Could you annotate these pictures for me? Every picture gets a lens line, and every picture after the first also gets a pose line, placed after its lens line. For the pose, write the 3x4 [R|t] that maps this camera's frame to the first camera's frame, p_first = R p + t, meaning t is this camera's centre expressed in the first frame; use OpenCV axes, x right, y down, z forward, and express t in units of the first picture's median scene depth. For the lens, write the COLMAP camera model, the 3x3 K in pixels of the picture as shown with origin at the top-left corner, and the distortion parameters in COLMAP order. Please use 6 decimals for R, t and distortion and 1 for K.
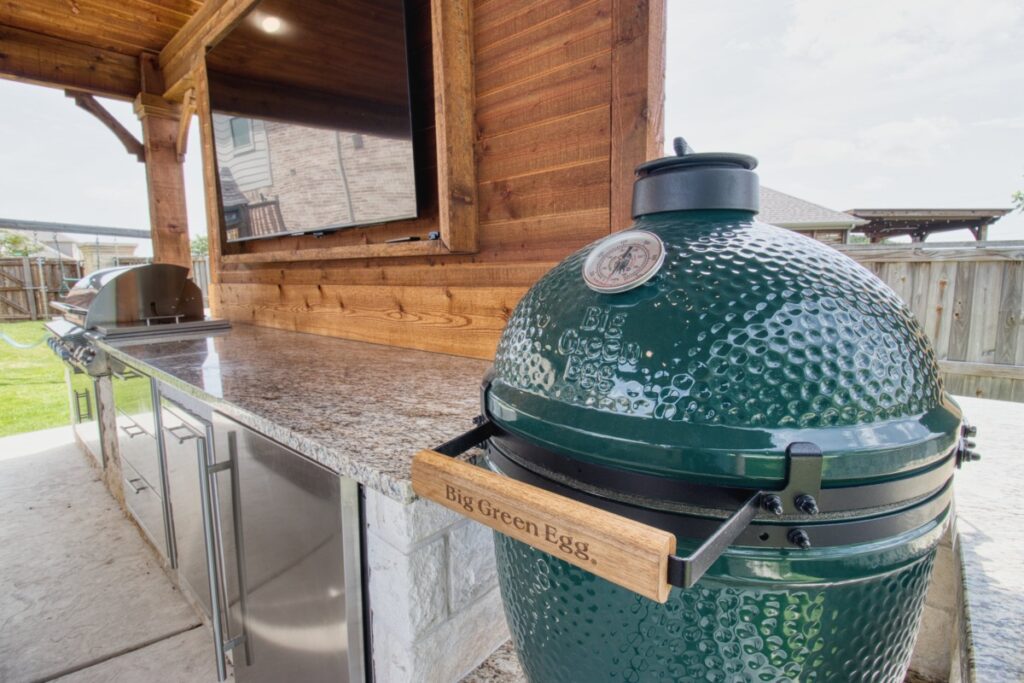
lens RADIAL K [[474.1, 0, 513.1], [0, 474.1, 333.9], [0, 0, 1]] dist [-0.001746, -0.011416]
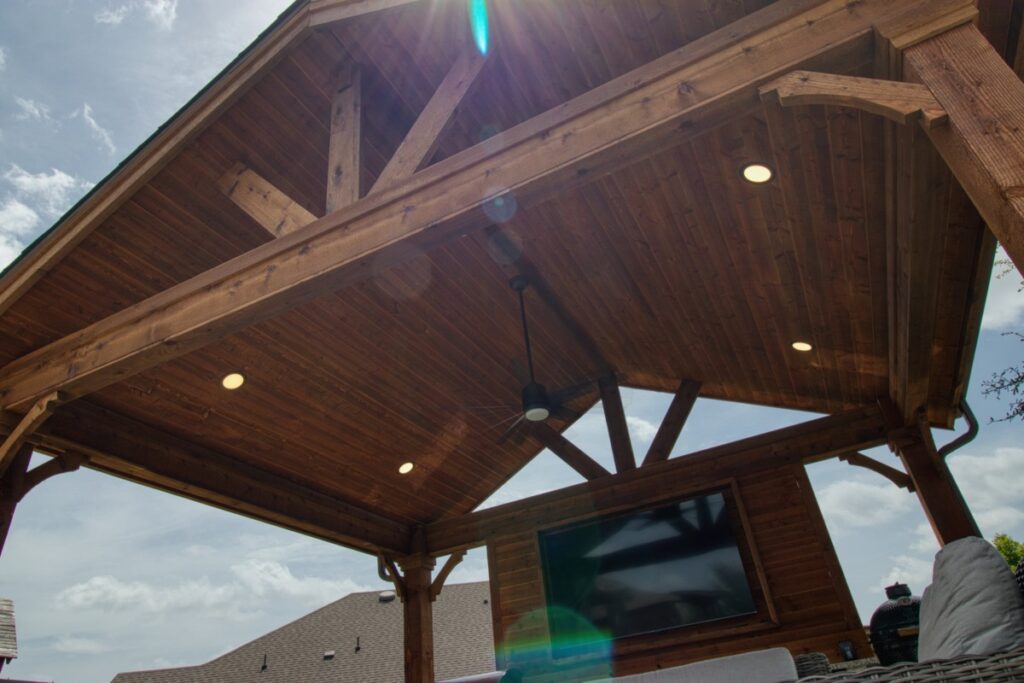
lens RADIAL K [[660.5, 0, 515.1], [0, 660.5, 326.7], [0, 0, 1]] dist [0.007049, -0.010232]
pose [[0.965667, 0.059544, 0.252867, -1.852466], [0.125090, 0.746528, -0.653489, 0.572542], [-0.227684, 0.662684, 0.713449, -1.683738]]
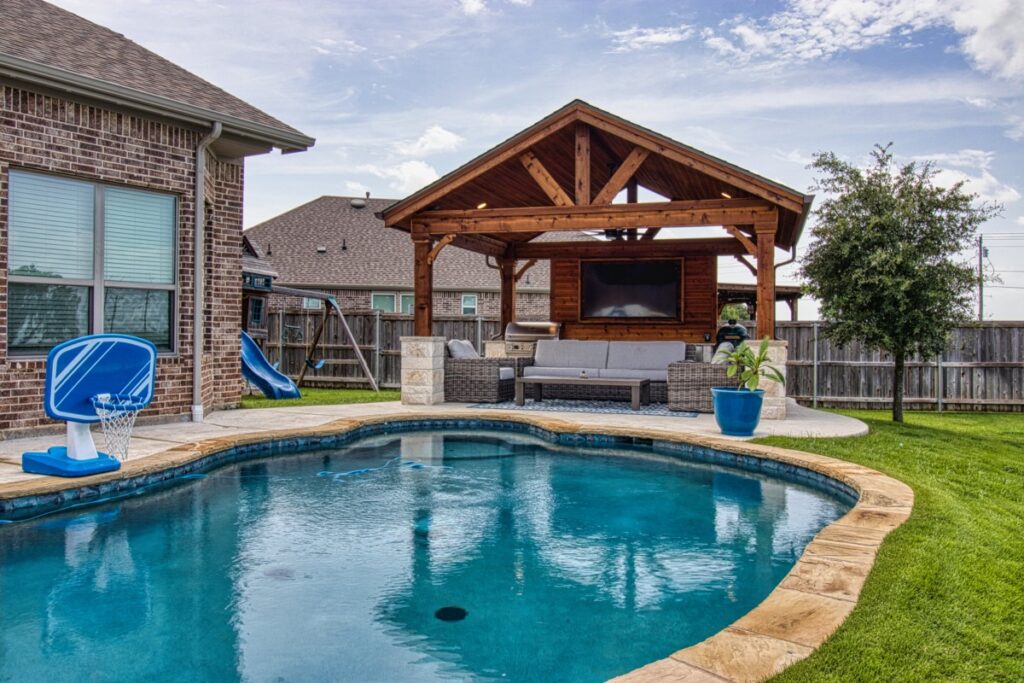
lens RADIAL K [[798.9, 0, 516.7], [0, 798.9, 325.1], [0, 0, 1]] dist [0.016535, -0.004135]
pose [[0.916342, 0.022702, 0.399752, -4.522616], [0.033620, 0.990503, -0.133316, 0.831216], [-0.398982, 0.135603, 0.906877, -5.416522]]
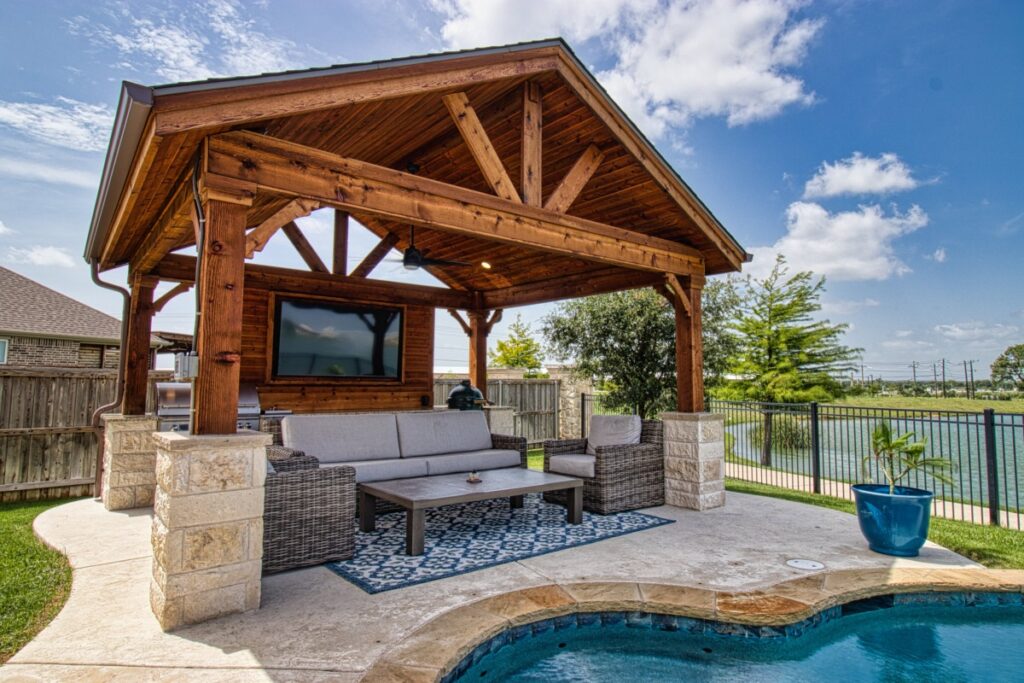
lens RADIAL K [[576.5, 0, 514.5], [0, 576.5, 329.3], [0, 0, 1]] dist [0.005046, -0.012030]
pose [[0.187822, 0.102313, 0.976860, -4.324144], [0.117276, 0.985109, -0.125726, 0.108684], [-0.975177, 0.138176, 0.173026, -0.907912]]
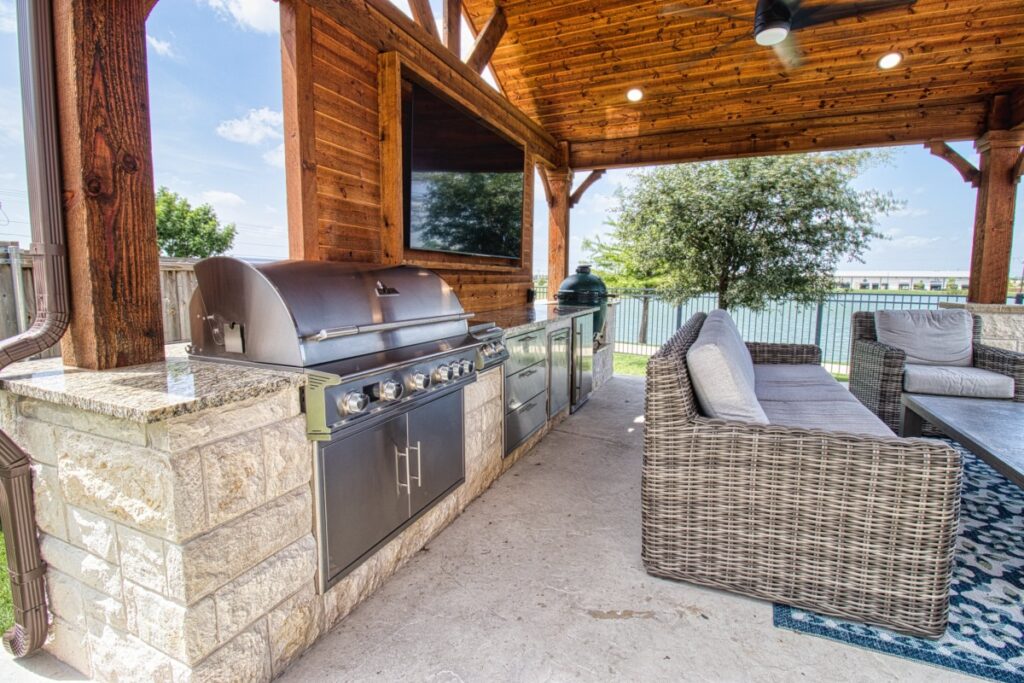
lens RADIAL K [[474.1, 0, 512.7], [0, 474.1, 331.5], [0, 0, 1]] dist [-0.001746, -0.011416]
pose [[-0.289243, -0.098664, 0.952157, -2.358789], [0.121969, 0.982769, 0.138887, -0.171030], [-0.949453, 0.156306, -0.272225, 1.491256]]
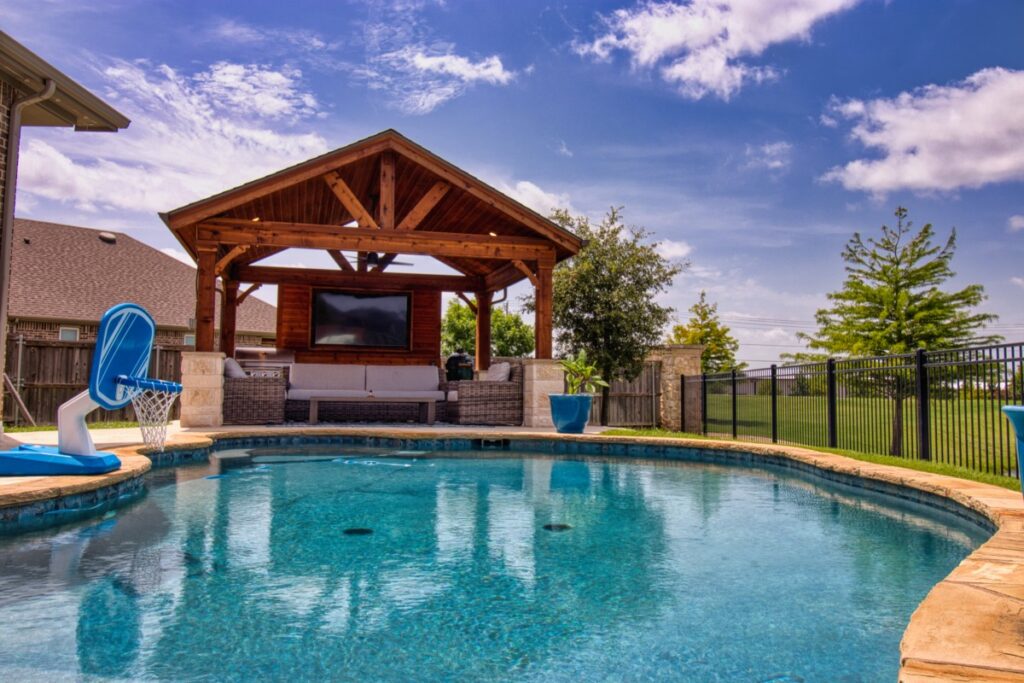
lens RADIAL K [[798.9, 0, 512.3], [0, 798.9, 327.6], [0, 0, 1]] dist [0.016535, -0.004135]
pose [[0.560557, 0.082756, 0.823970, -6.135691], [0.091944, 0.982623, -0.161241, 1.006247], [-0.822996, 0.166144, 0.543208, -4.449213]]
